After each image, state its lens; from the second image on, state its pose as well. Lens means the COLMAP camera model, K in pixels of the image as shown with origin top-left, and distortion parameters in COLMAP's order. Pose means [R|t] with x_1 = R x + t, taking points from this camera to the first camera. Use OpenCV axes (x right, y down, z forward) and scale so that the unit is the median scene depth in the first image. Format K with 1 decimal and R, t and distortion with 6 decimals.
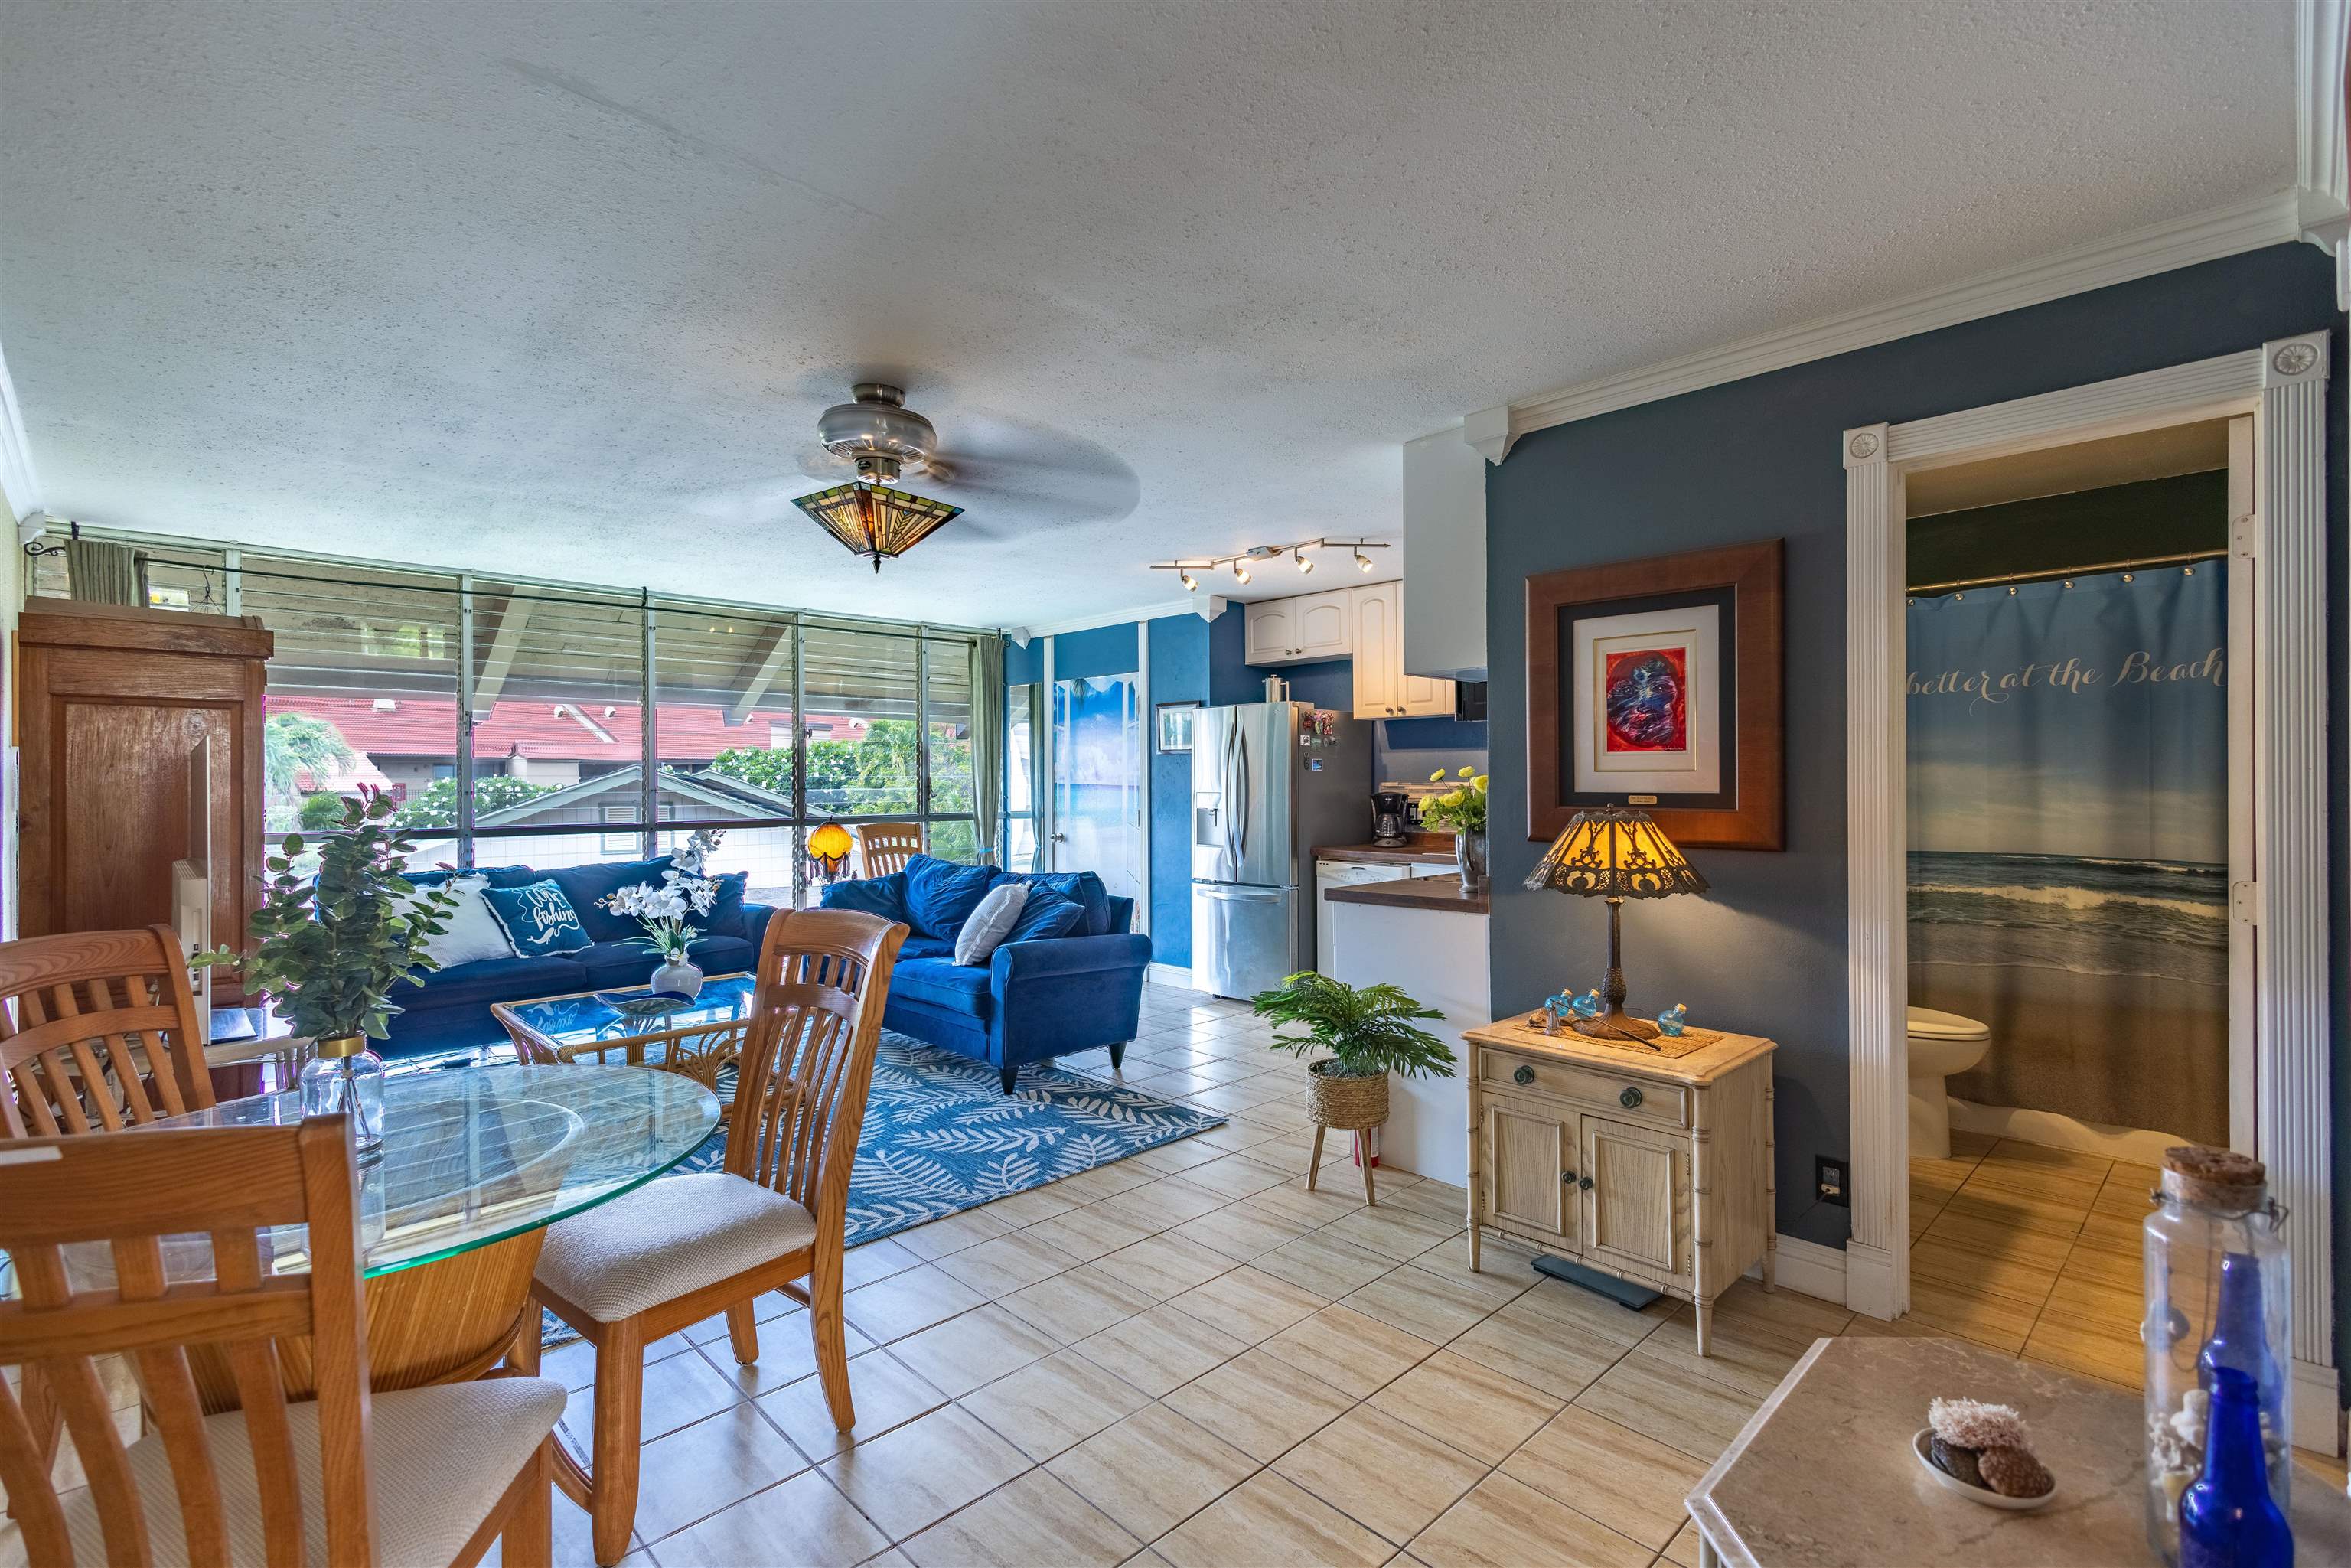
lens RADIAL K [[1074.0, 0, 1171.8], [0, 1074.0, 782.7], [0, 0, 1]] dist [0.014922, -0.002248]
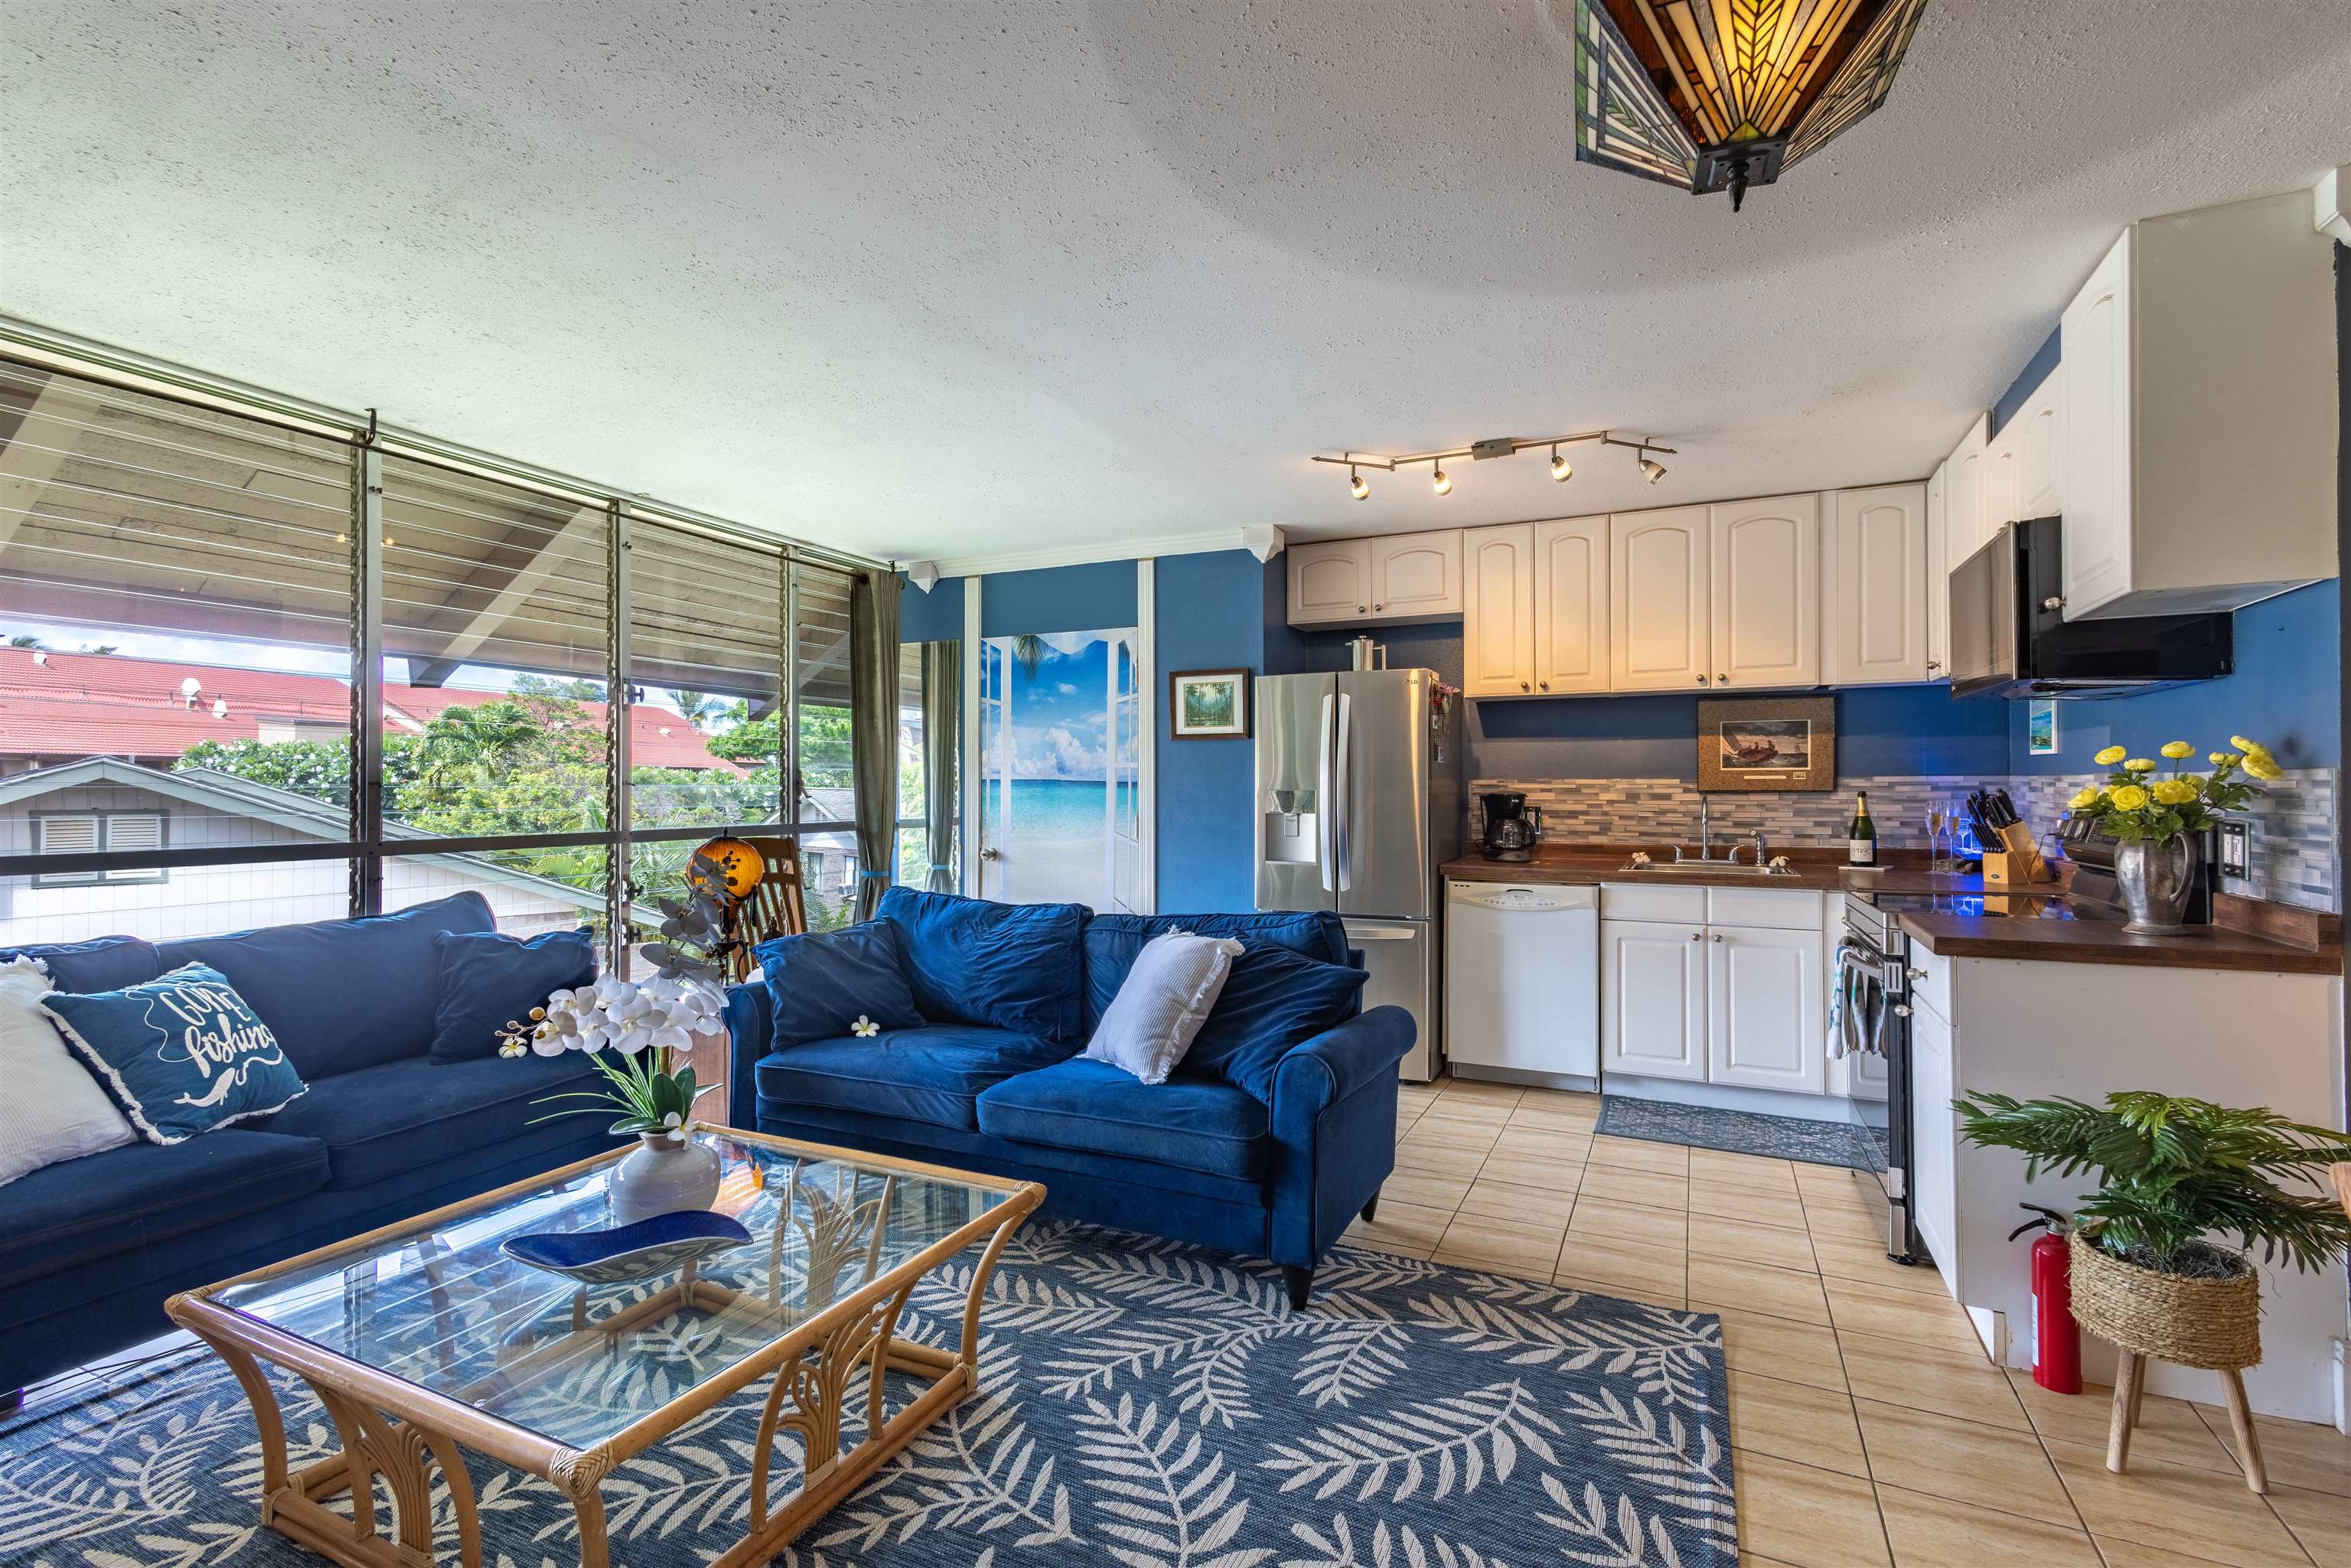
lens RADIAL K [[1074.0, 0, 1173.7], [0, 1074.0, 782.0], [0, 0, 1]] dist [0.014922, -0.002248]
pose [[0.936514, 0.007295, 0.350554, -0.469630], [-0.004222, 0.999946, -0.009528, 0.016043], [-0.350605, 0.007443, 0.936494, 0.542144]]
